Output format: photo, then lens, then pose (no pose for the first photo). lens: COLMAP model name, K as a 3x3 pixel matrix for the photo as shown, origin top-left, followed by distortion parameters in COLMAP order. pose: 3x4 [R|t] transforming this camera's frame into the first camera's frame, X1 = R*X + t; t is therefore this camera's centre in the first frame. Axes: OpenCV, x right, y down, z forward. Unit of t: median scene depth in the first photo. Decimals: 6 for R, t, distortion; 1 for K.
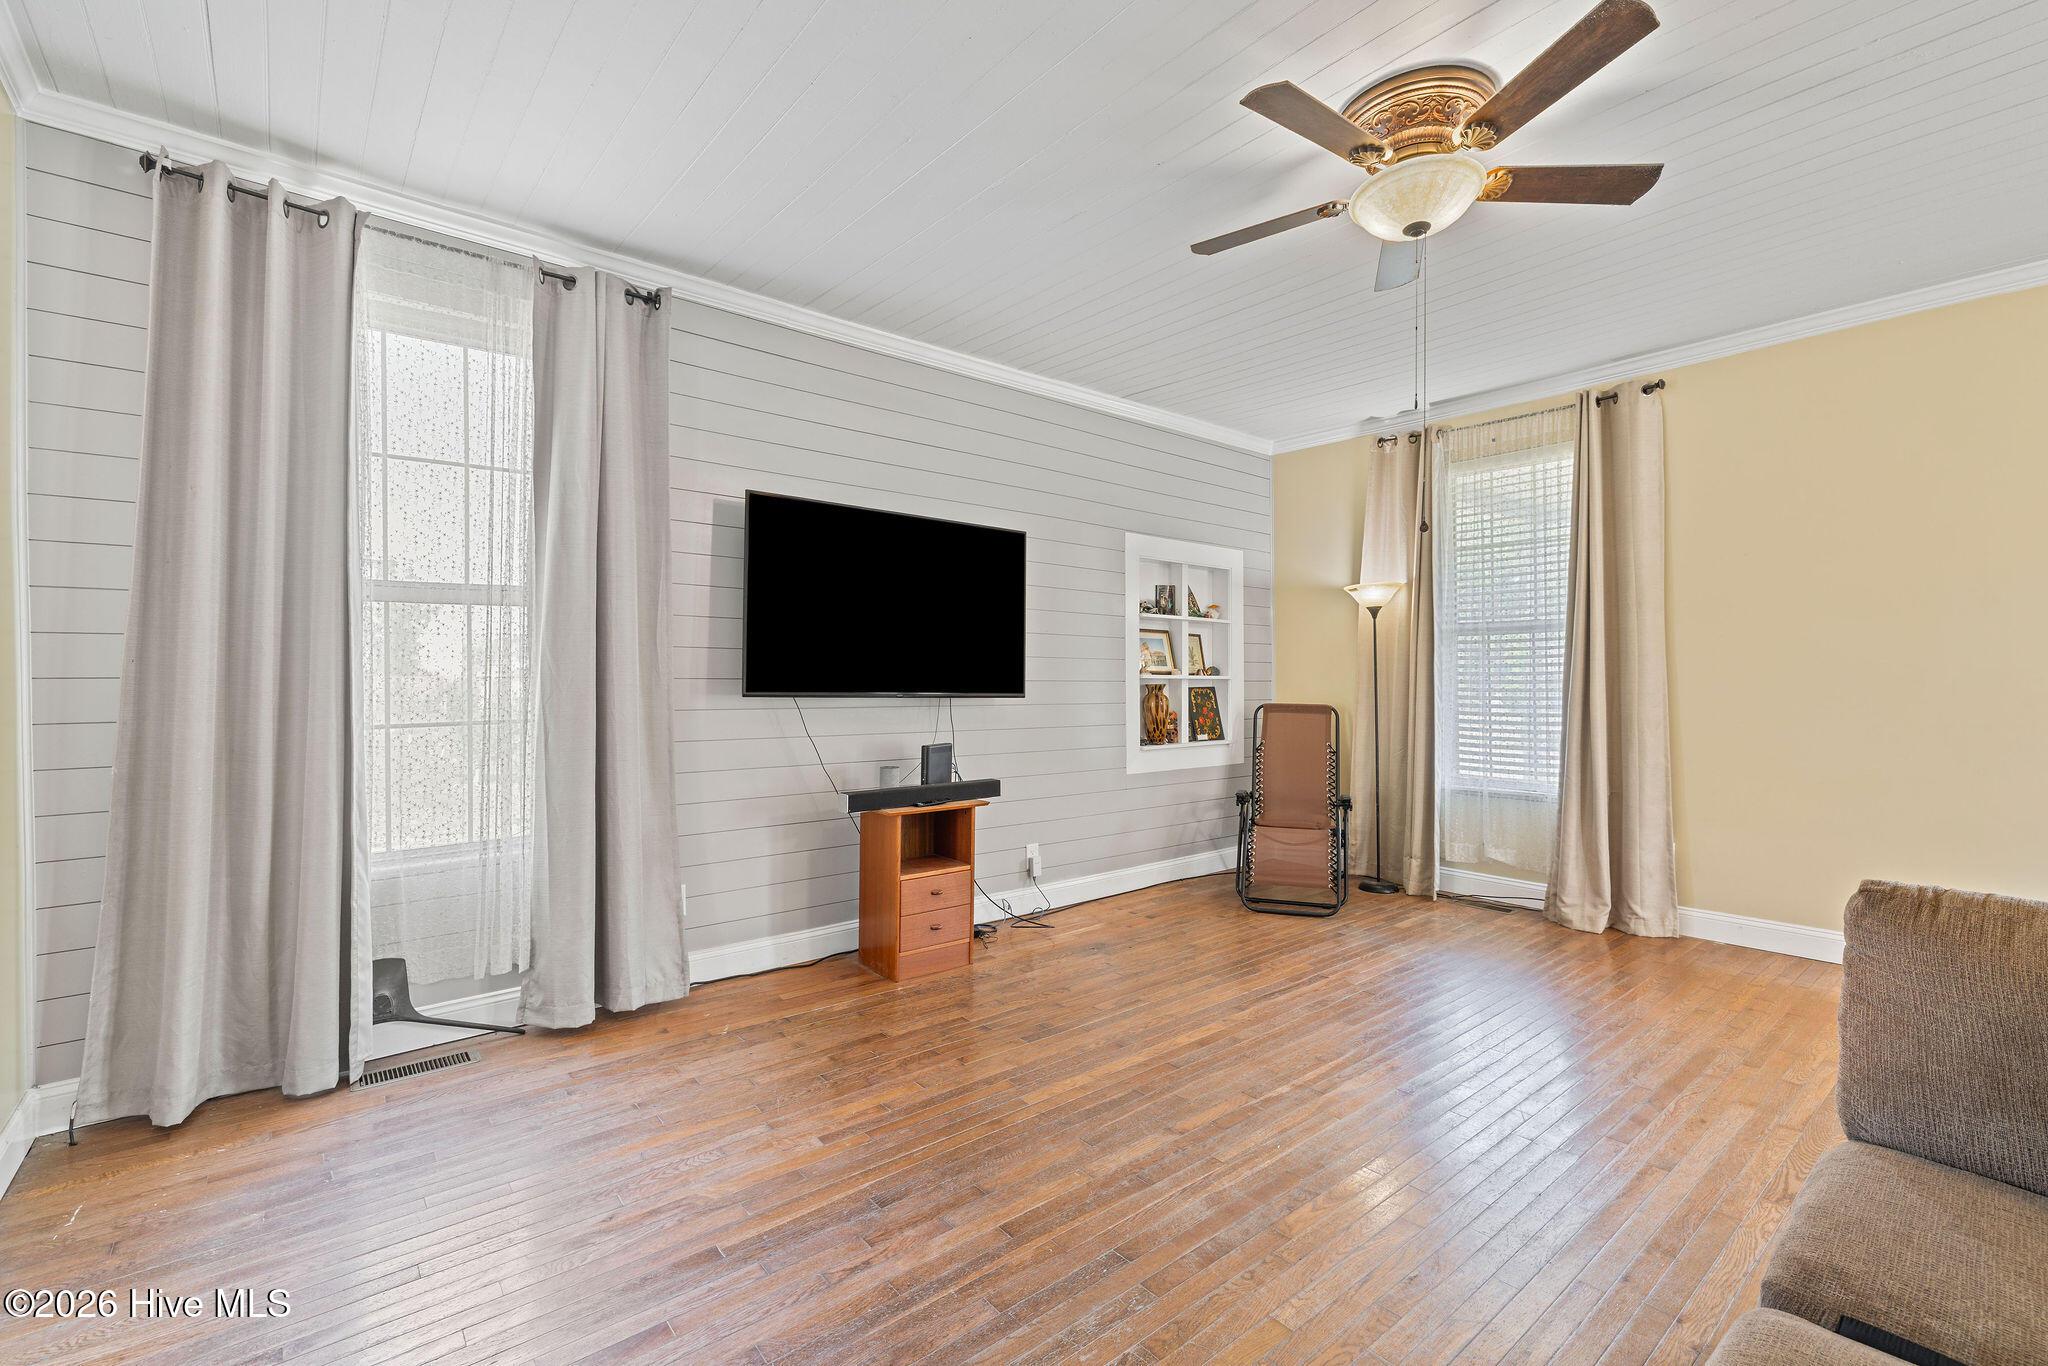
lens RADIAL K [[888.6, 0, 1000.1], [0, 888.6, 680.1], [0, 0, 1]] dist [0.000055, 0.000015]
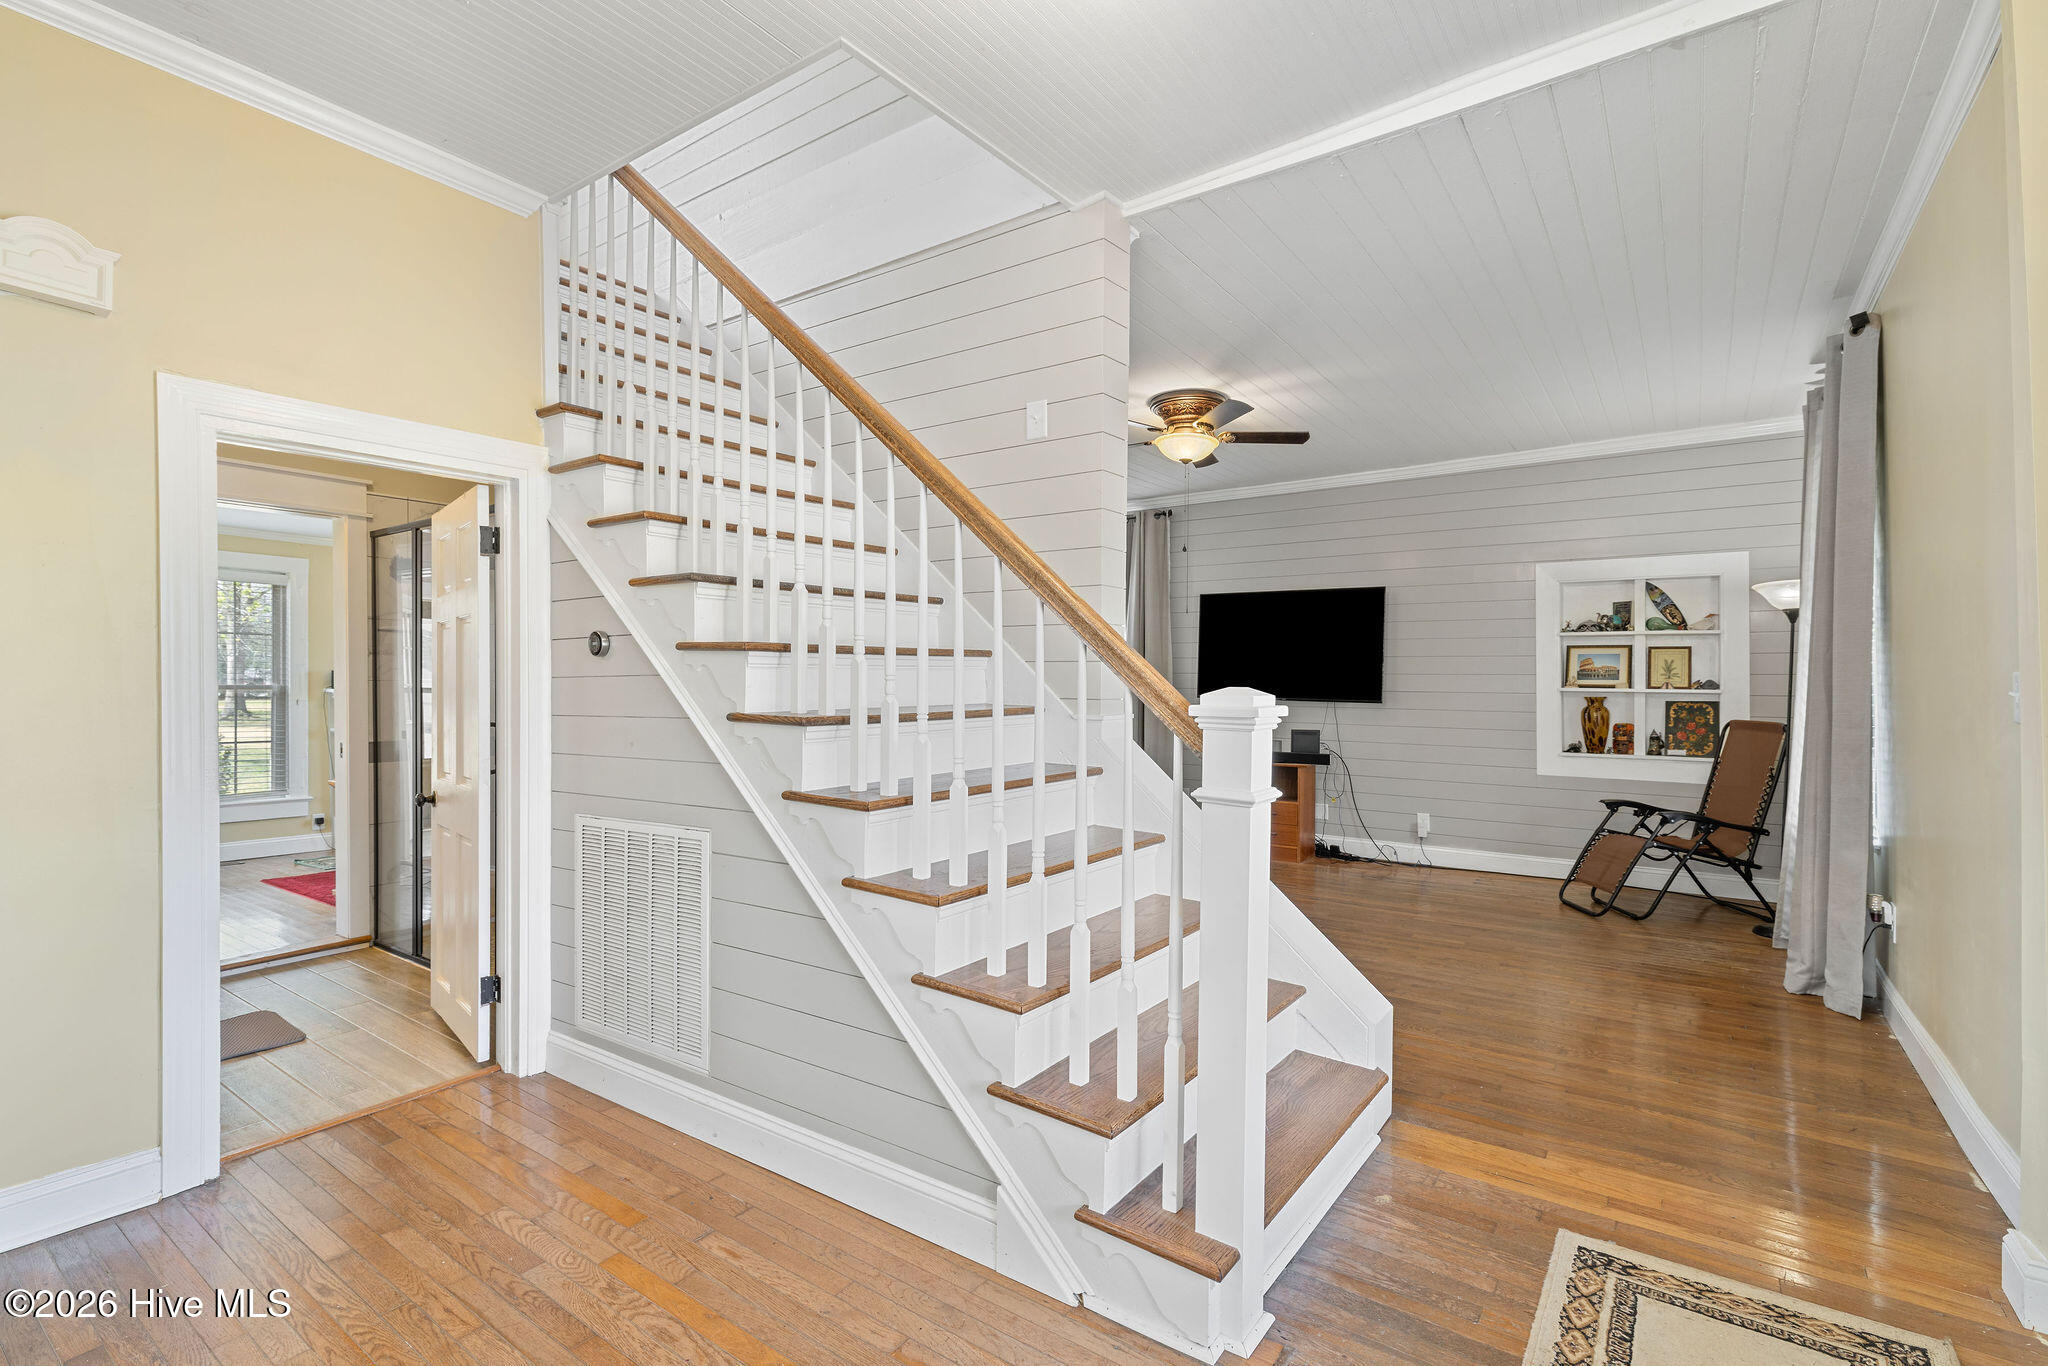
lens RADIAL K [[905.6, 0, 1033.0], [0, 905.6, 690.8], [0, 0, 1]] dist [0.000871, 0.000229]
pose [[0.275988, 0.005714, -0.961144, 1.307022], [-0.012366, 0.999921, 0.002393, 0.003697], [0.961082, 0.011225, 0.276036, 0.062389]]
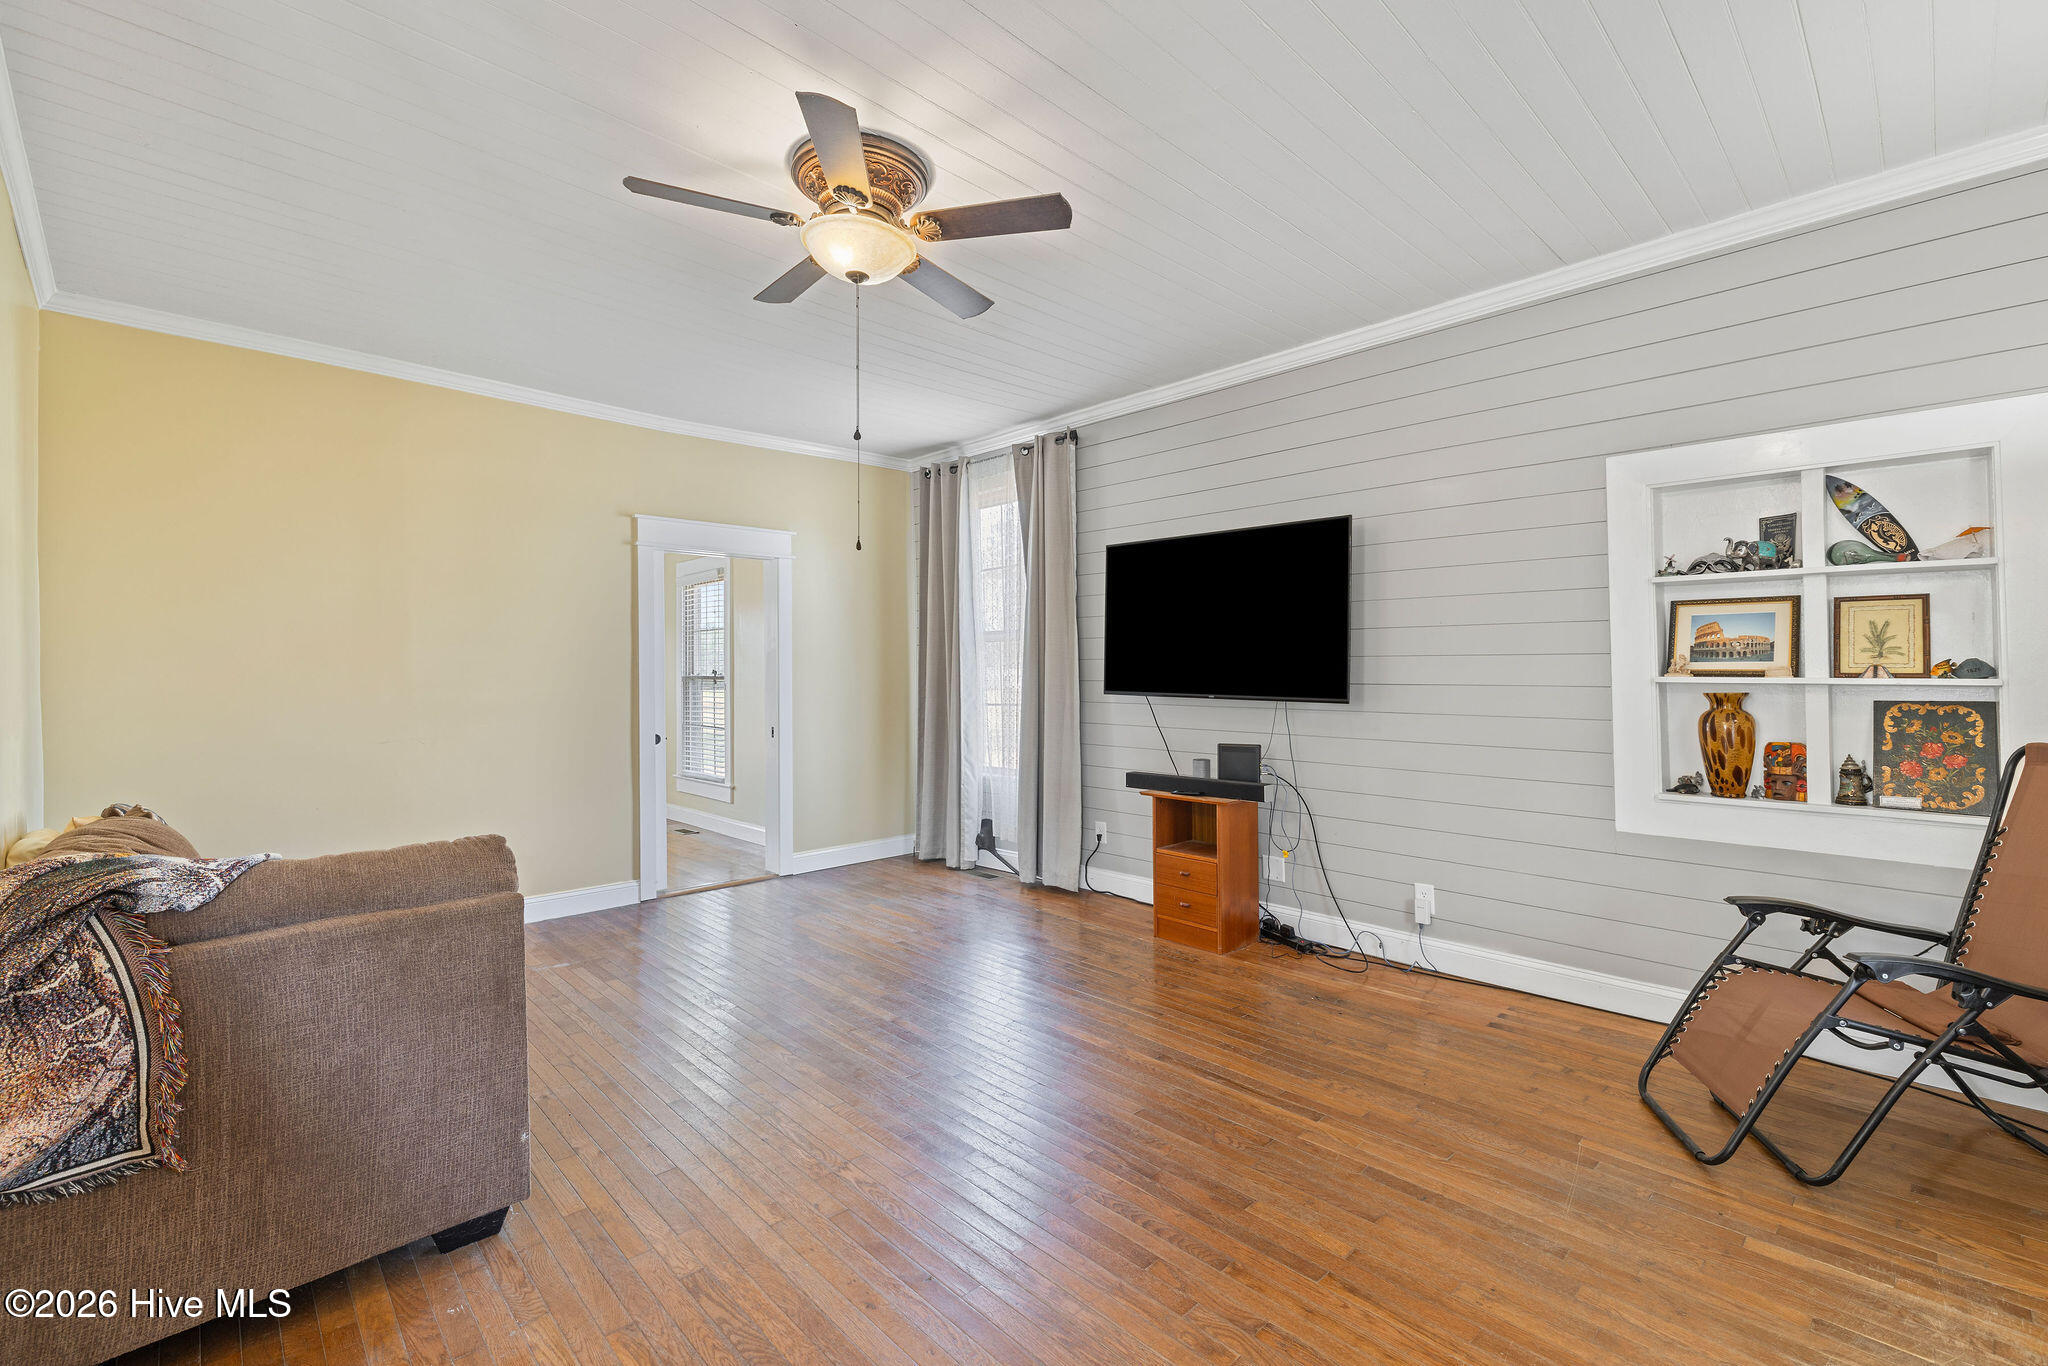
lens RADIAL K [[872.7, 0, 1022.7], [0, 872.7, 666.0], [0, 0, 1]] dist [-0.000980, -0.000335]
pose [[0.093731, -0.008194, -0.995564, 0.885385], [0.000298, 0.999966, -0.008202, -0.010635], [0.995598, 0.000472, 0.093730, 0.614444]]
